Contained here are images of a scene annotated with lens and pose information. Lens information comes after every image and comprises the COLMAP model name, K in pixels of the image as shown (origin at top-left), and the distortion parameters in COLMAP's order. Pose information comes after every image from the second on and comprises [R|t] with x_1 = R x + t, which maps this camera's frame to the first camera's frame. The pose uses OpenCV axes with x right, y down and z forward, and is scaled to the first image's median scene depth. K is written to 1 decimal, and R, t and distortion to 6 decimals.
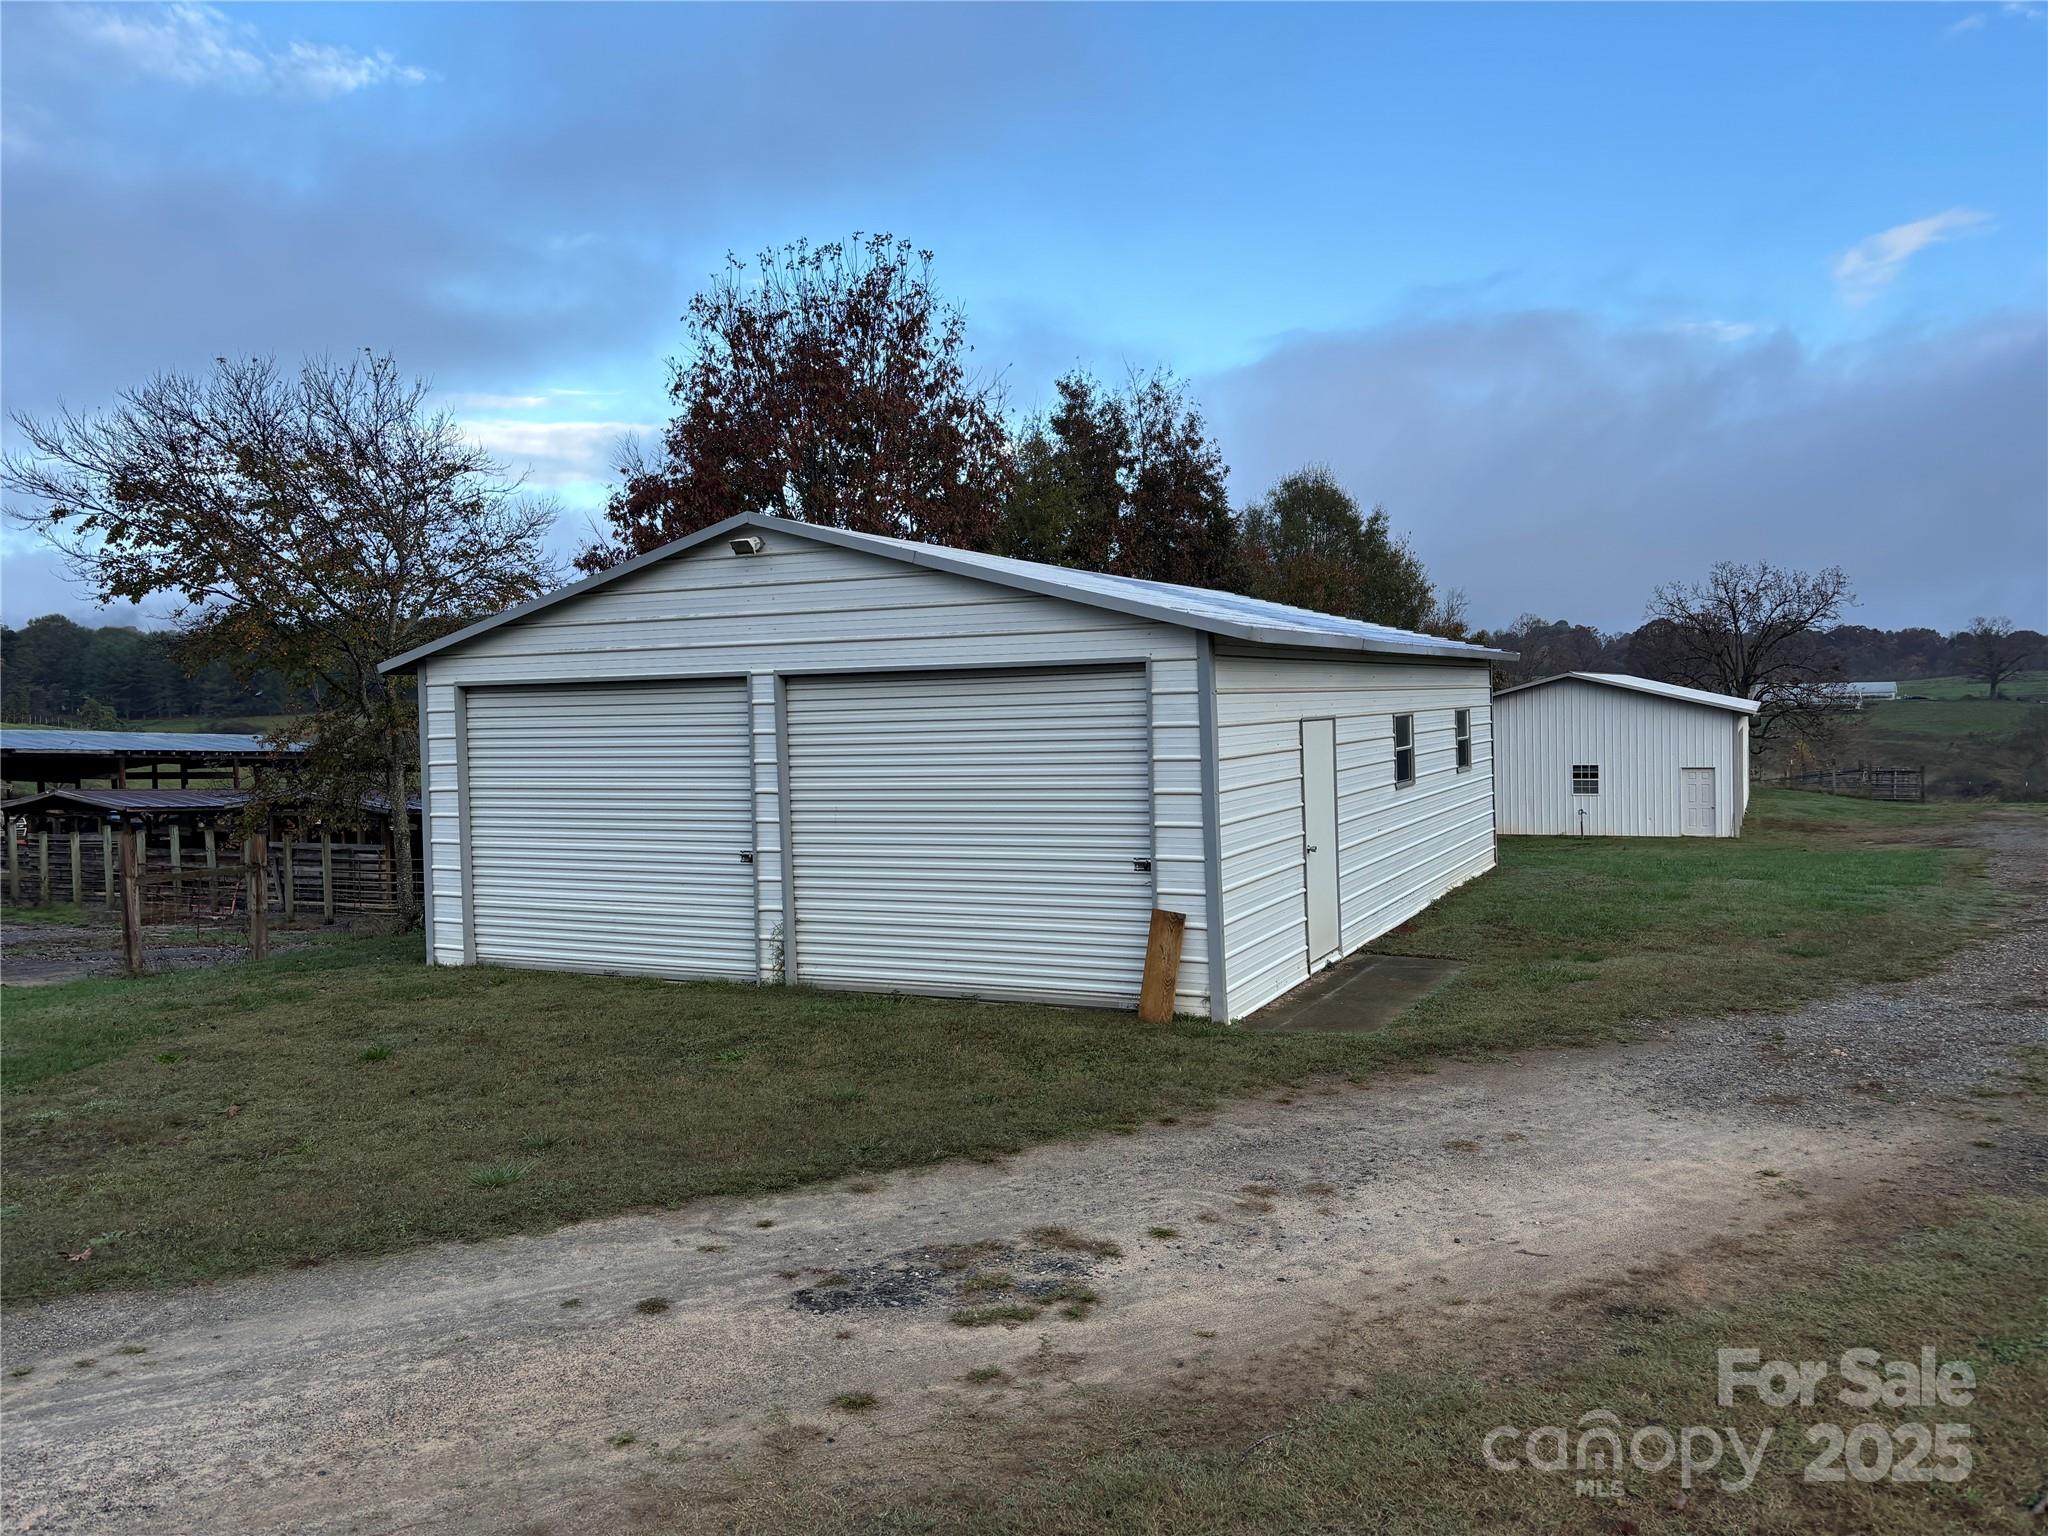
lens RADIAL K [[1529.8, 0, 1030.3], [0, 1529.8, 777.4], [0, 0, 1]] dist [0.096420, -0.006803]
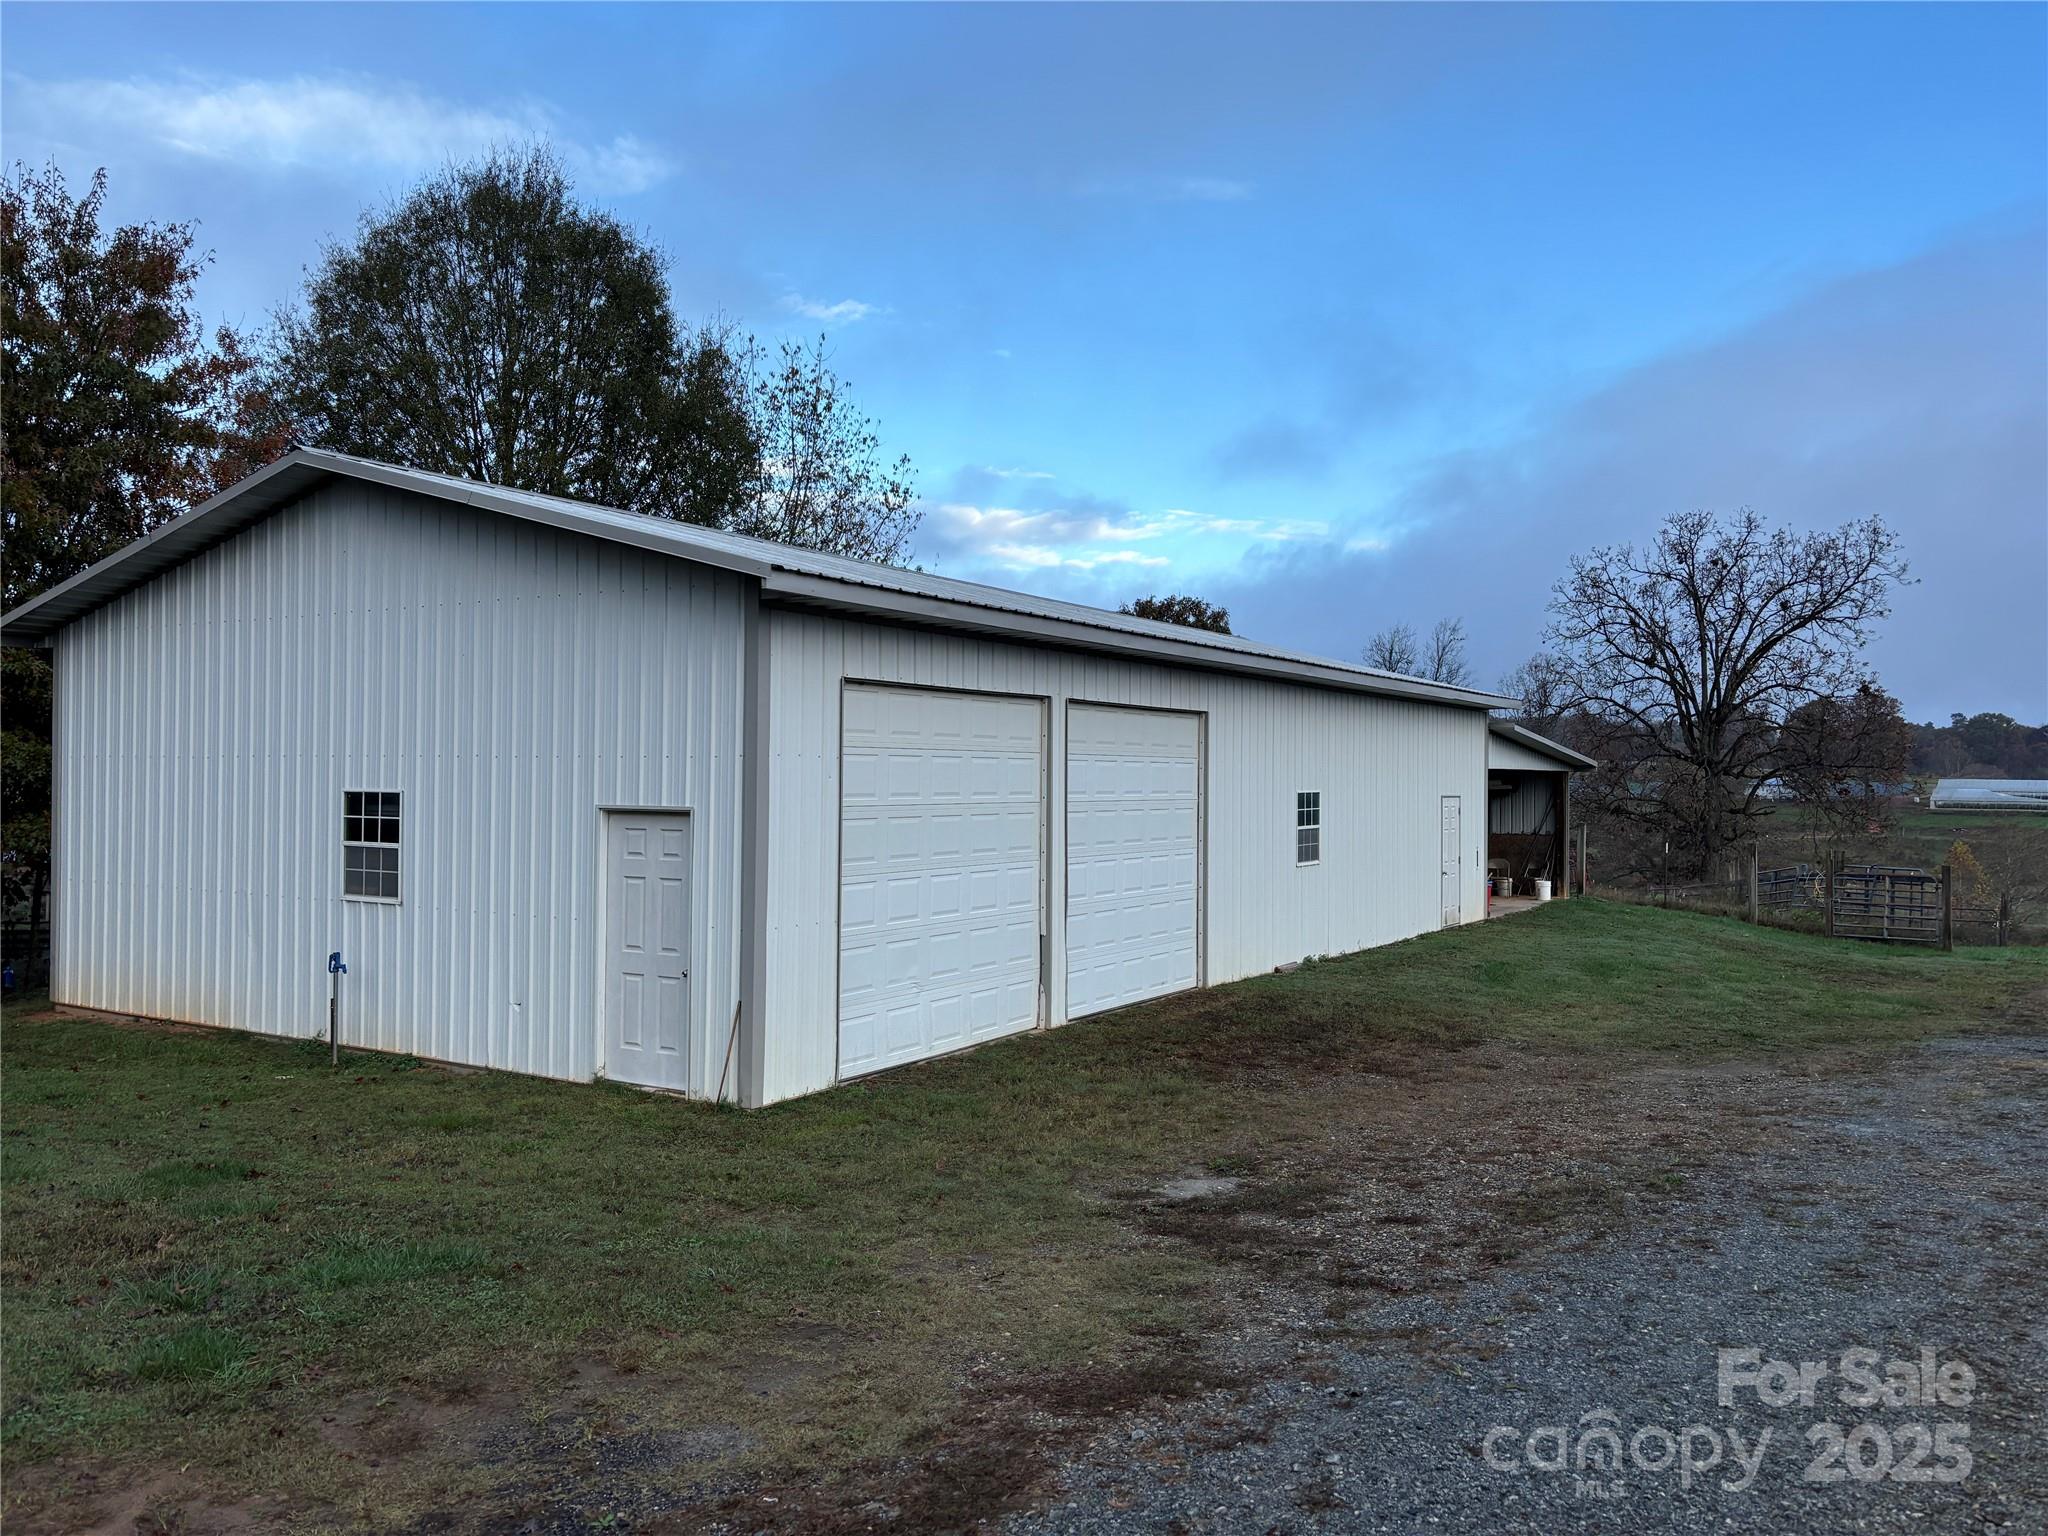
lens RADIAL K [[1529.8, 0, 1016.0], [0, 1529.8, 766.5], [0, 0, 1]] dist [0.096420, -0.006803]
pose [[0.992393, 0.032090, -0.118851, 0.502836], [-0.038746, 0.997782, -0.054121, -0.001906], [0.116851, 0.058315, 0.991436, 0.741503]]
